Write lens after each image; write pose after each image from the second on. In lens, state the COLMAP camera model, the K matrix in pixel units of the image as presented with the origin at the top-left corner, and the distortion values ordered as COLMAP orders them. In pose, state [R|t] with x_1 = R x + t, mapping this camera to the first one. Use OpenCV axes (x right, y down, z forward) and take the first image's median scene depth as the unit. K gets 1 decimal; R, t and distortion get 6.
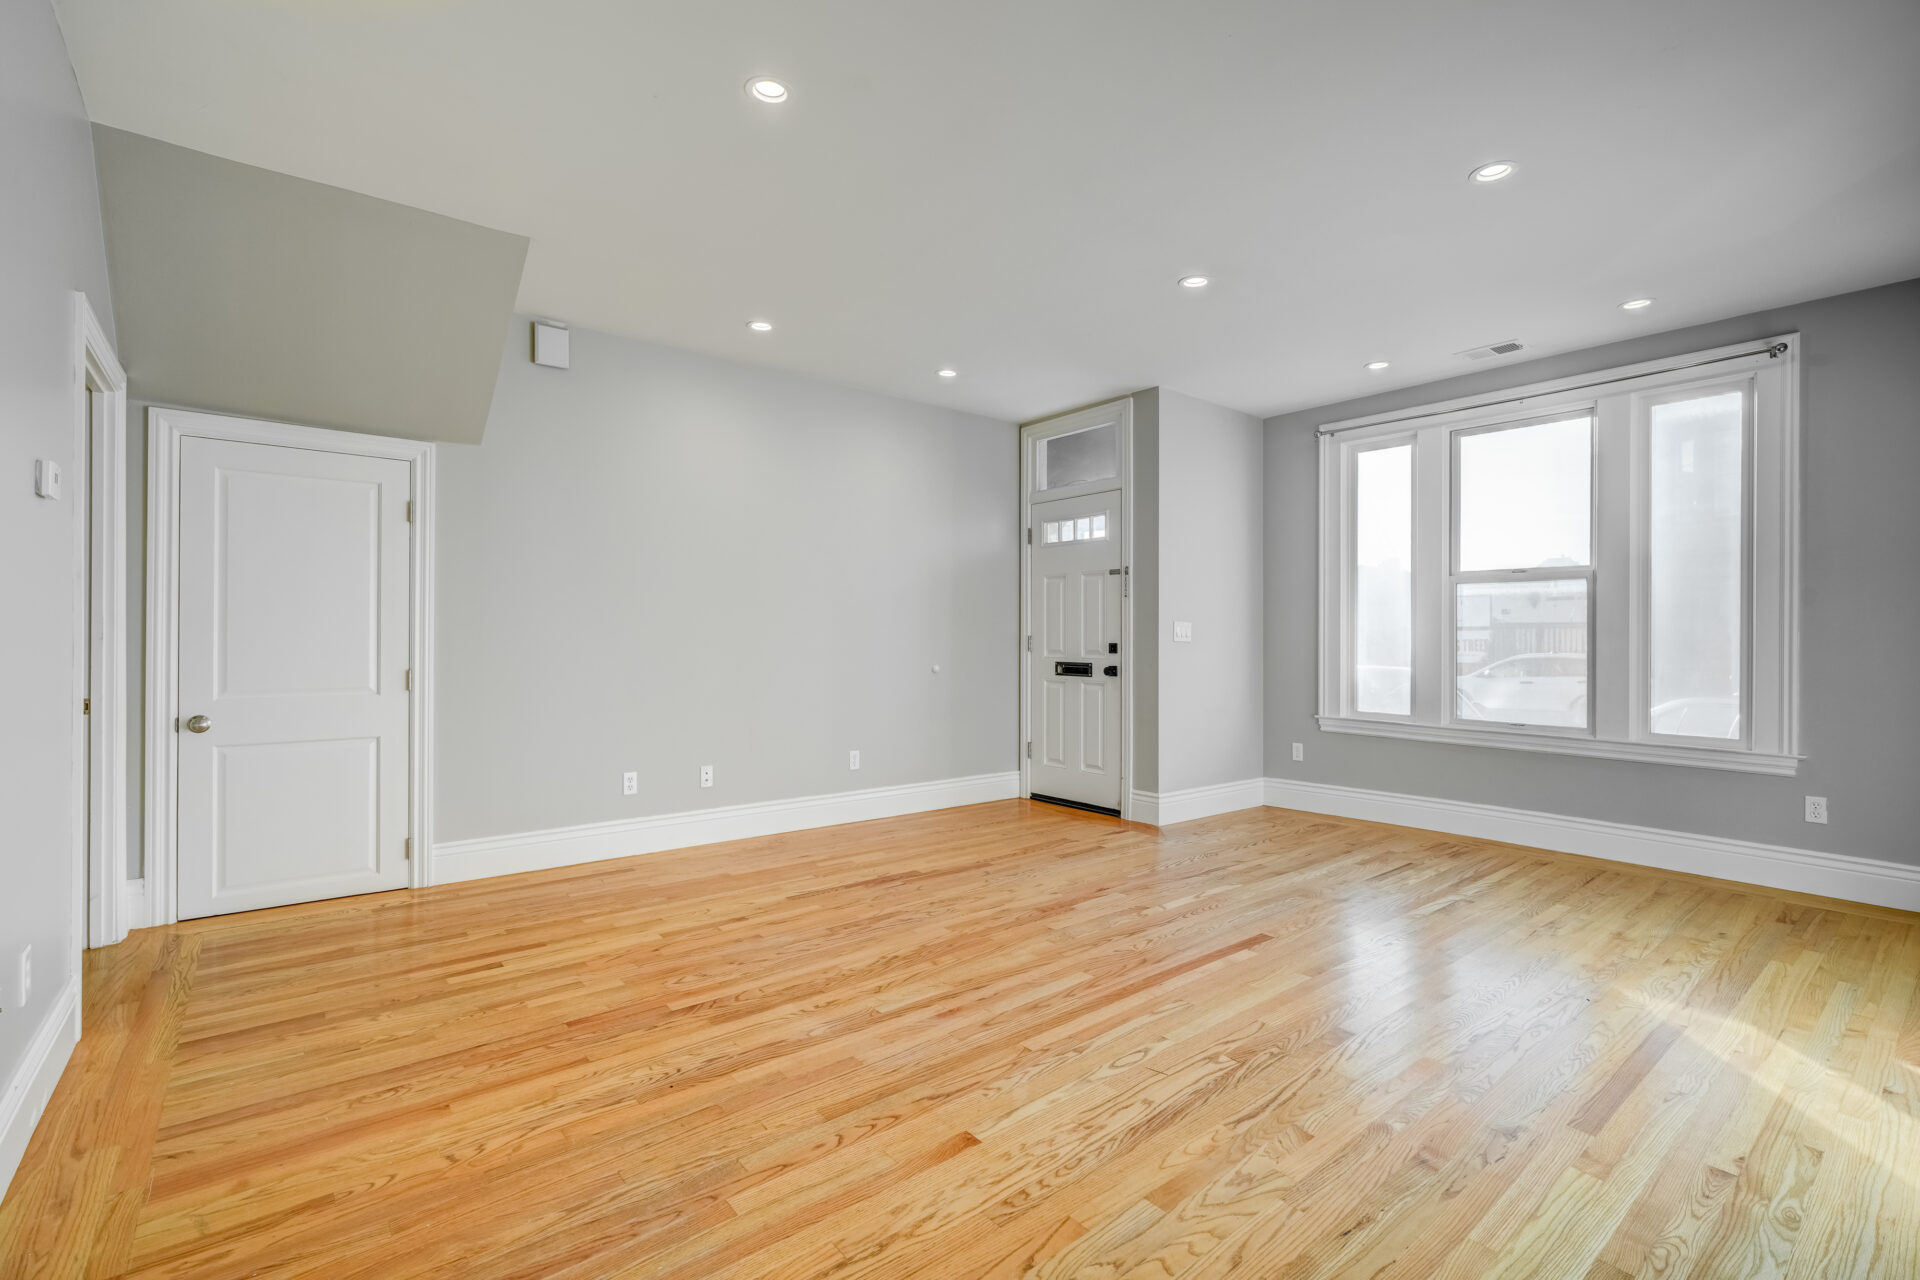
lens RADIAL K [[857.7, 0, 953.3], [0, 857.7, 636.5], [0, 0, 1]] dist [-0.007969, 0.001761]
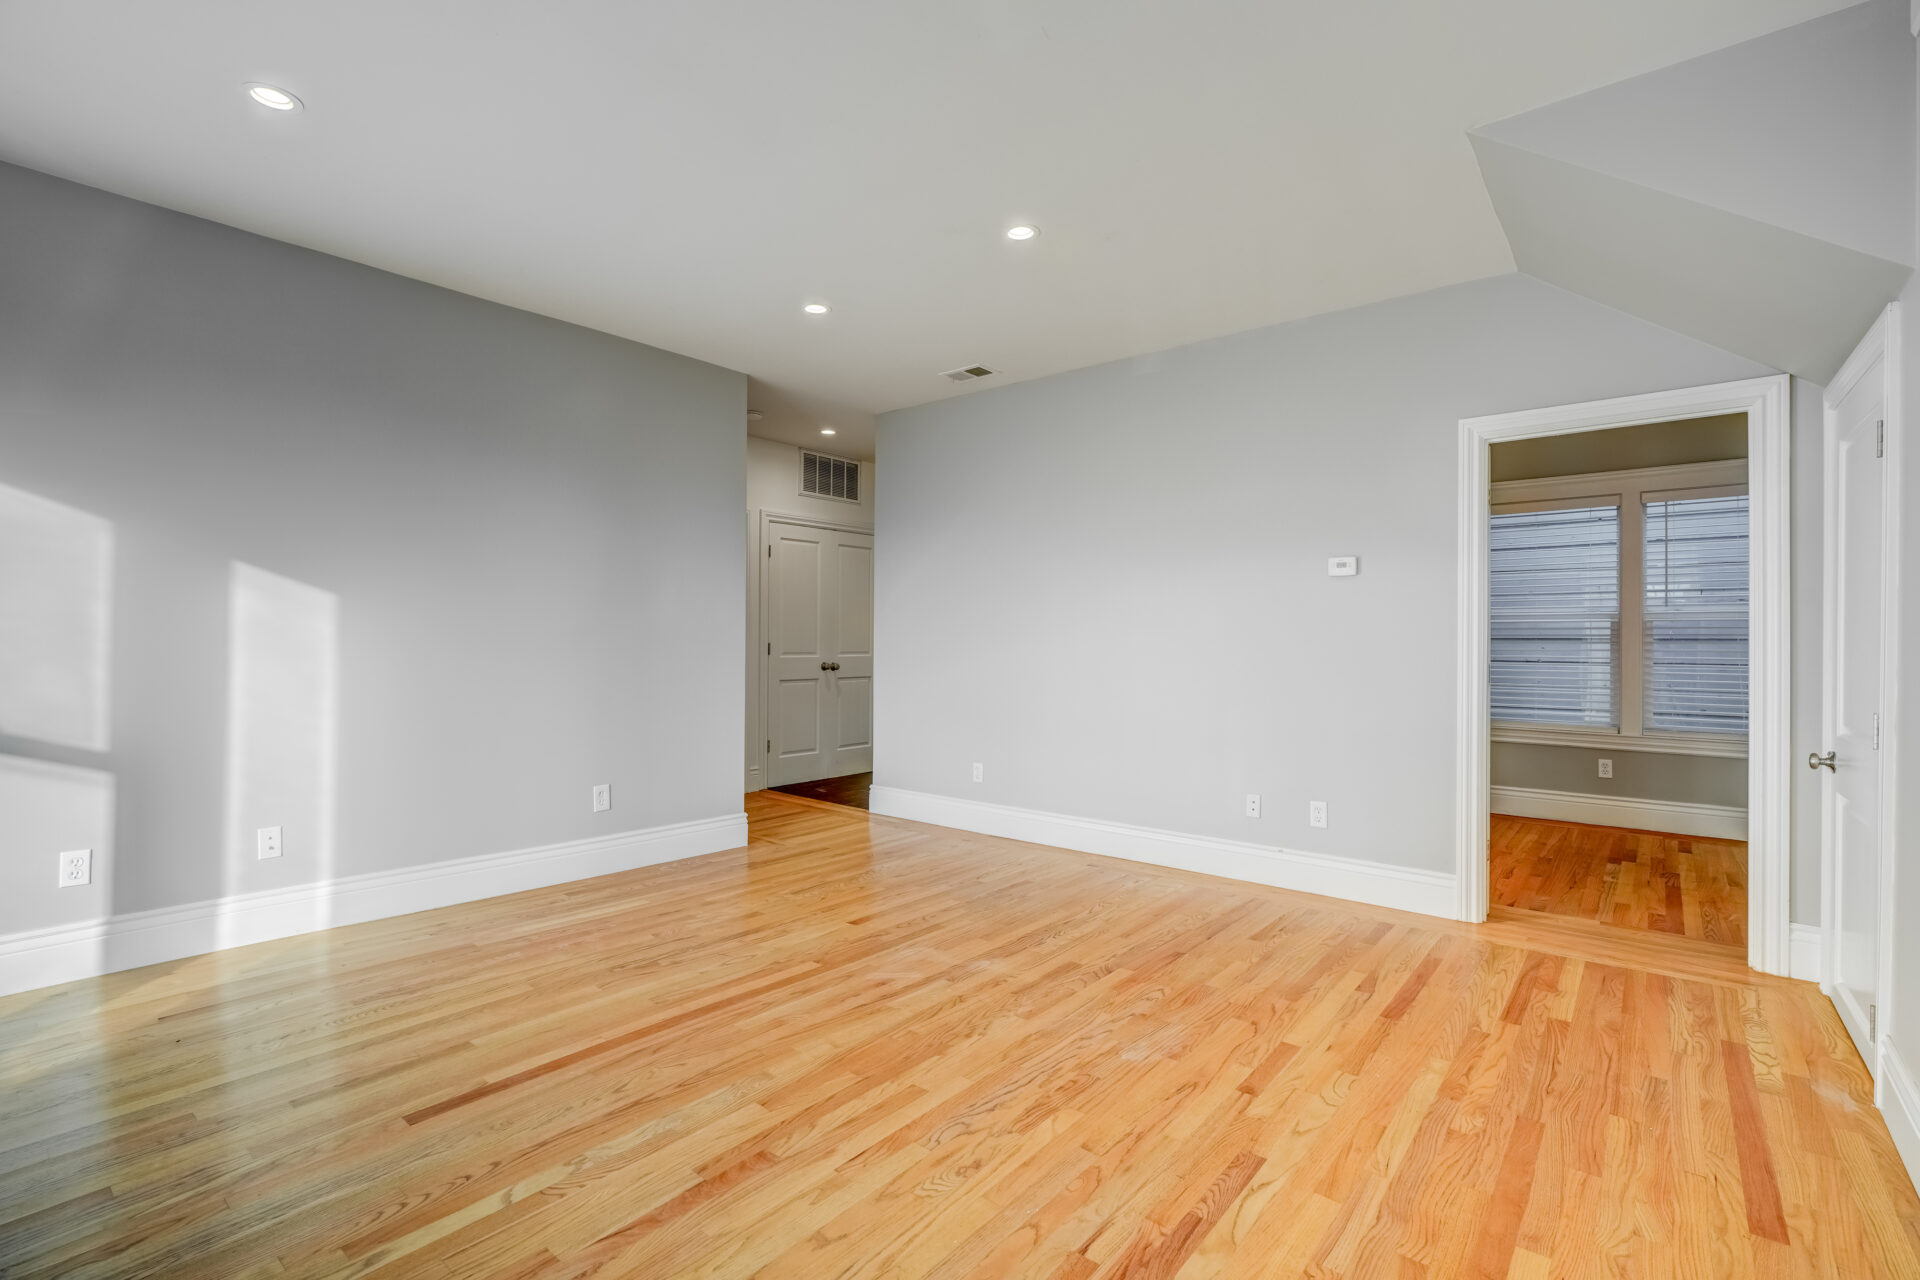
lens RADIAL K [[857.7, 0, 959.2], [0, 857.7, 643.7], [0, 0, 1]] dist [-0.007969, 0.001761]
pose [[-0.978646, -0.010909, -0.205262, 0.087414], [-0.011488, 0.999933, 0.001625, -0.002556], [0.205230, 0.003948, -0.978706, 1.384367]]
